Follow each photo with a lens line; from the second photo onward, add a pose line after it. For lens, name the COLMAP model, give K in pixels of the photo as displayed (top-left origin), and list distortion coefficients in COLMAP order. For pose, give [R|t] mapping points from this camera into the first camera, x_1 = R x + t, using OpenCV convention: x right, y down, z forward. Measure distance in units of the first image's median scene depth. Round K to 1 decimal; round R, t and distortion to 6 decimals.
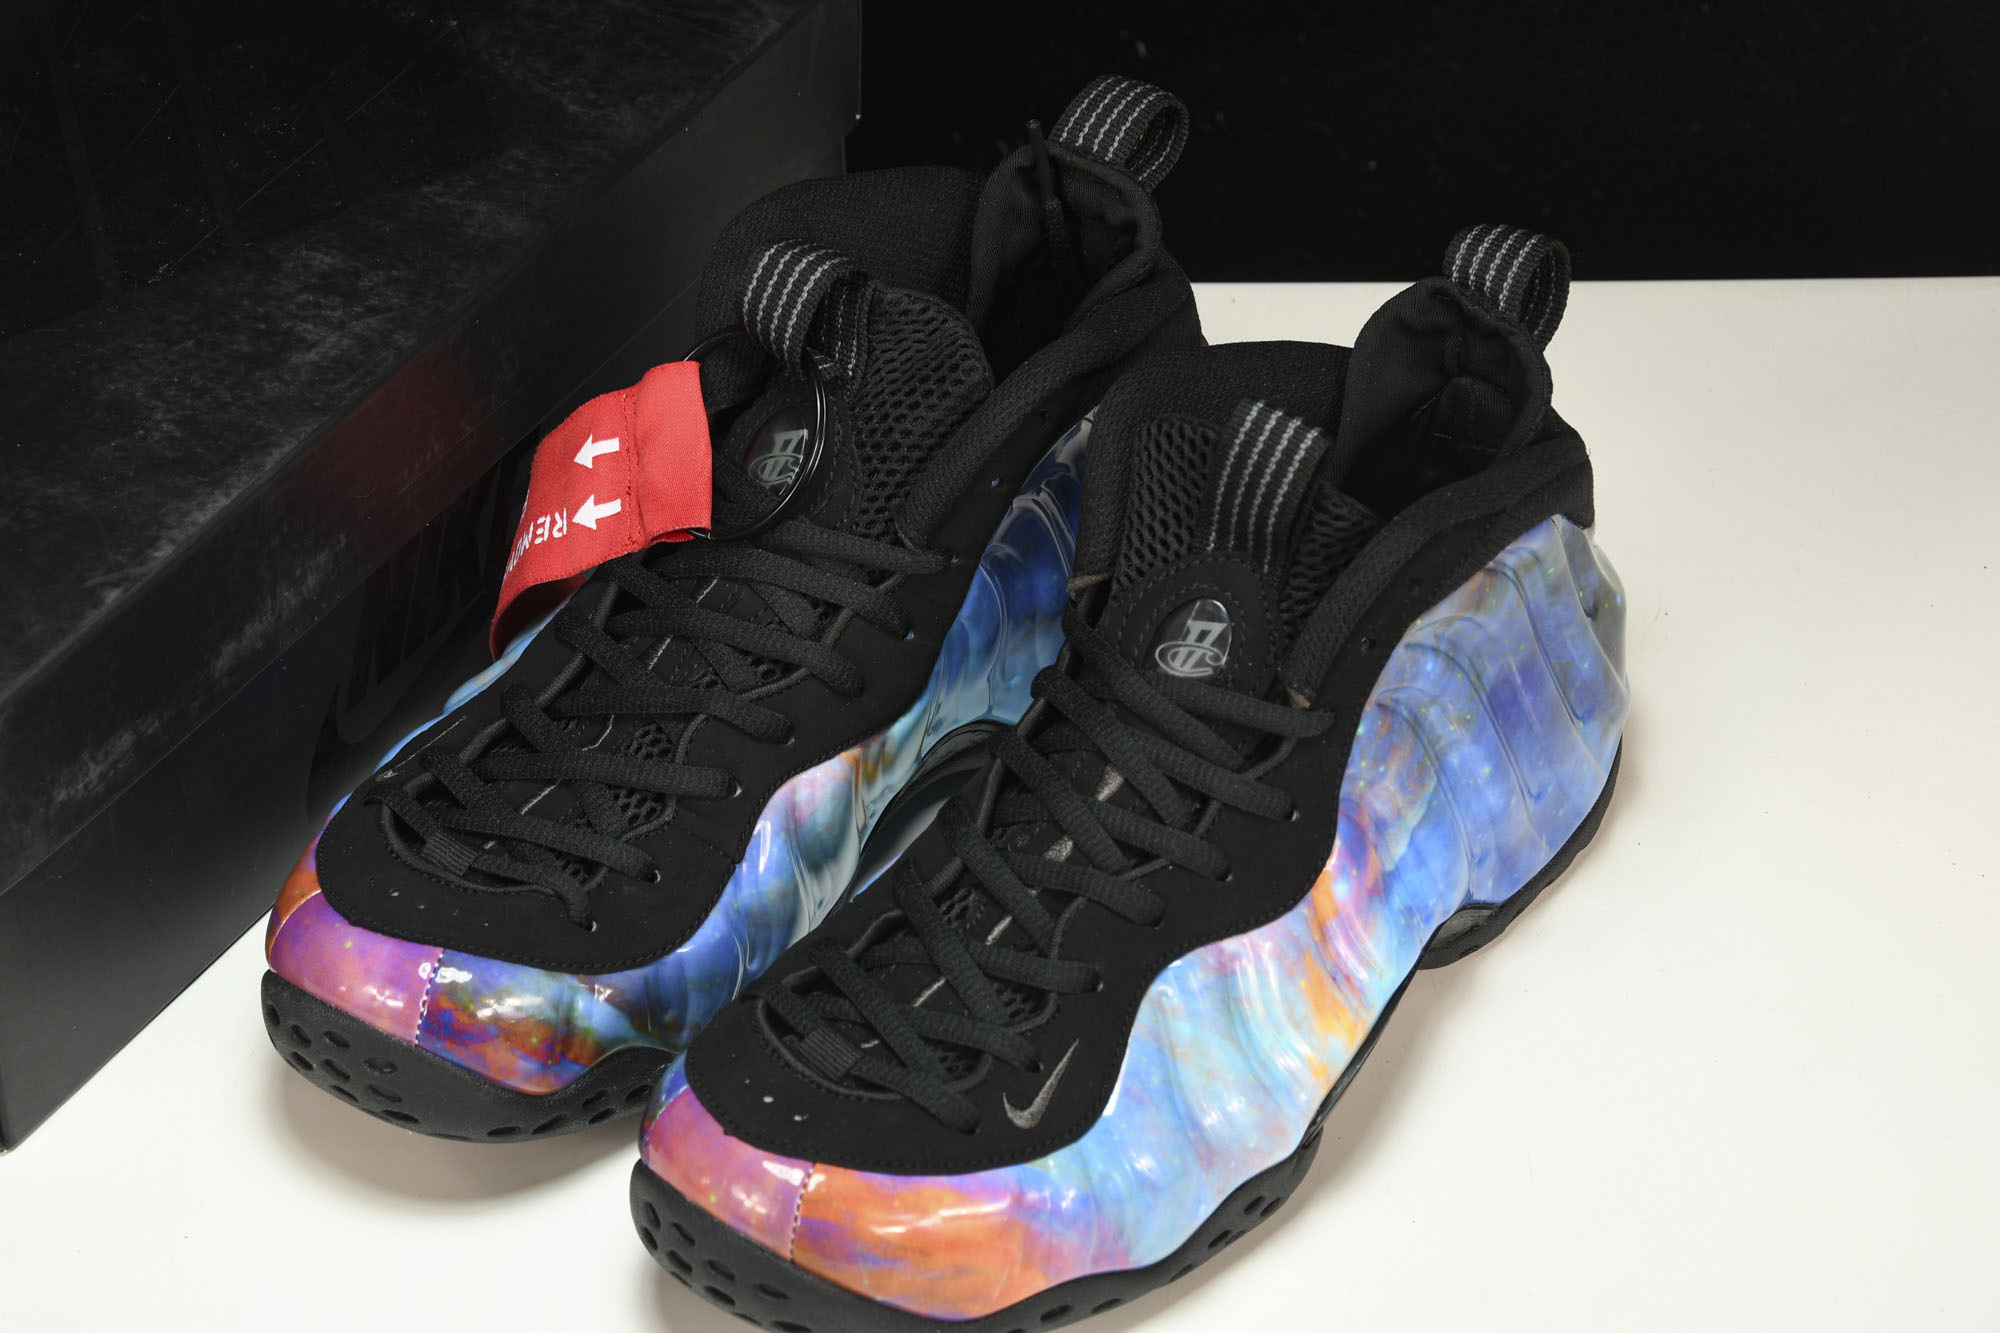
lens RADIAL K [[5820.3, 0, 998.1], [0, 5820.3, 731.1], [0, 0, 1]] dist [0.513740, -0.262850]
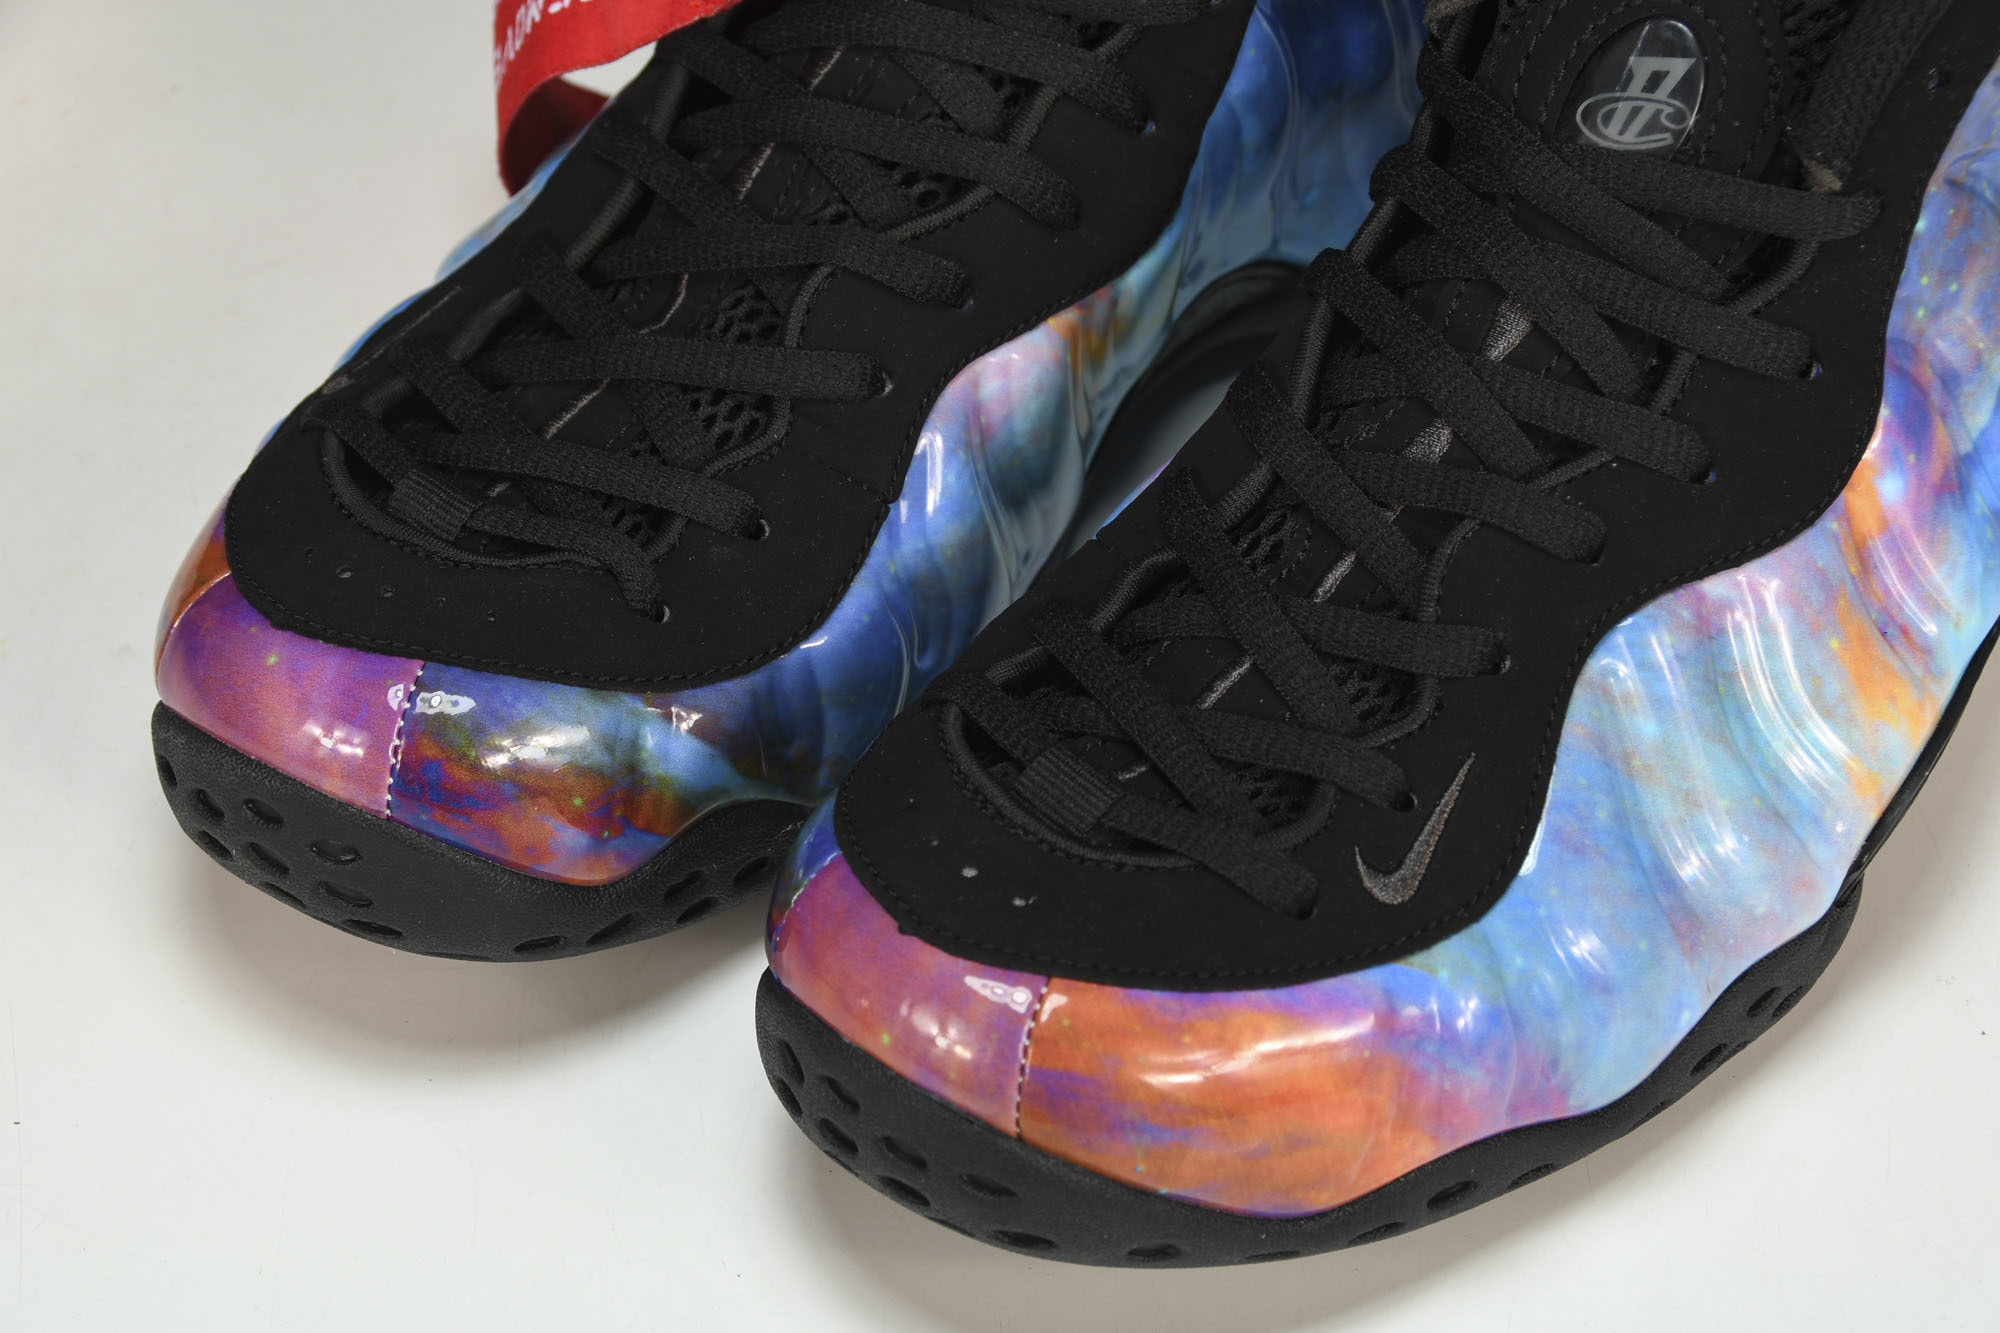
lens RADIAL K [[5562.9, 0, 997.6], [0, 5562.9, 719.2], [0, 0, 1]] dist [0.449383, -0.625428]
pose [[0.998320, -0.035141, -0.046067, -0.008885], [0.038398, 0.996677, 0.071839, 0.005317], [0.043389, -0.073487, 0.996352, 0.410624]]
